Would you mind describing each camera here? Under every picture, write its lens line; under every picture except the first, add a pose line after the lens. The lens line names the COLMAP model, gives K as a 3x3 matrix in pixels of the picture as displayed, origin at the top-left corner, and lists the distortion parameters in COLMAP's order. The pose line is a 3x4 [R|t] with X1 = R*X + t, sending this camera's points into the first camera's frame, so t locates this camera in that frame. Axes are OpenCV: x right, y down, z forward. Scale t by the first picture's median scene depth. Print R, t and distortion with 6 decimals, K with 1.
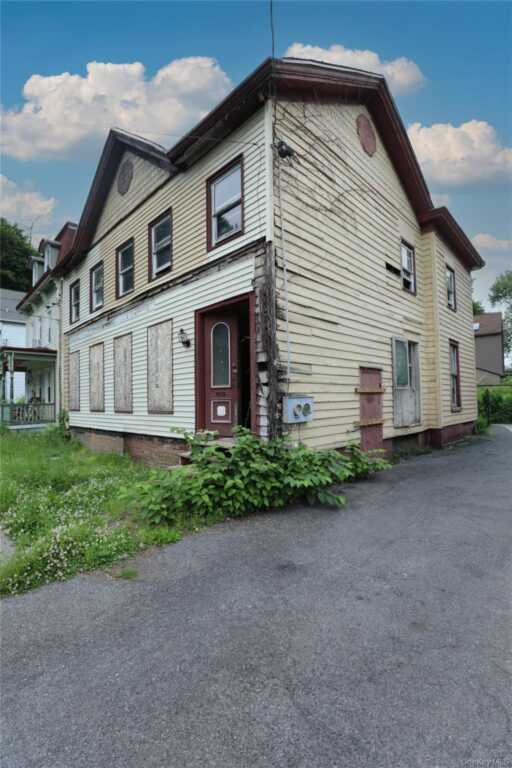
lens RADIAL K [[351.5, 0, 255.6], [0, 351.5, 384.8], [0, 0, 1]] dist [-0.016869, 0.000006]
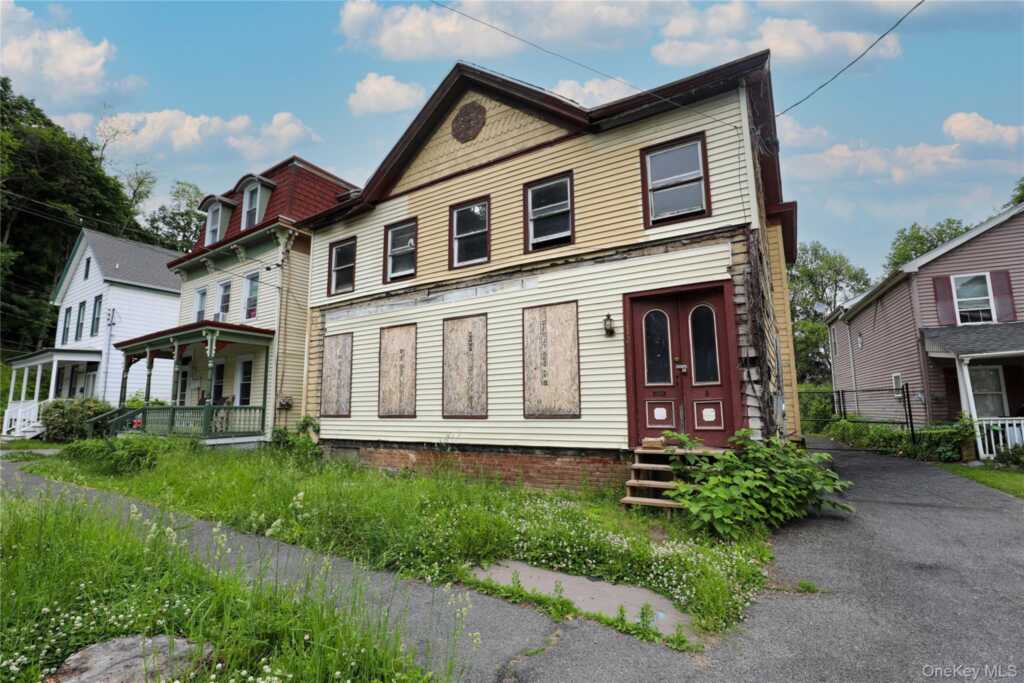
lens RADIAL K [[467.6, 0, 511.8], [0, 467.6, 341.1], [0, 0, 1]] dist [-0.018751, 0.000600]
pose [[0.972434, 0.045610, 0.228676, -0.683471], [-0.020966, 0.993814, -0.109063, 0.029875], [-0.232235, 0.101262, 0.967374, -0.014479]]
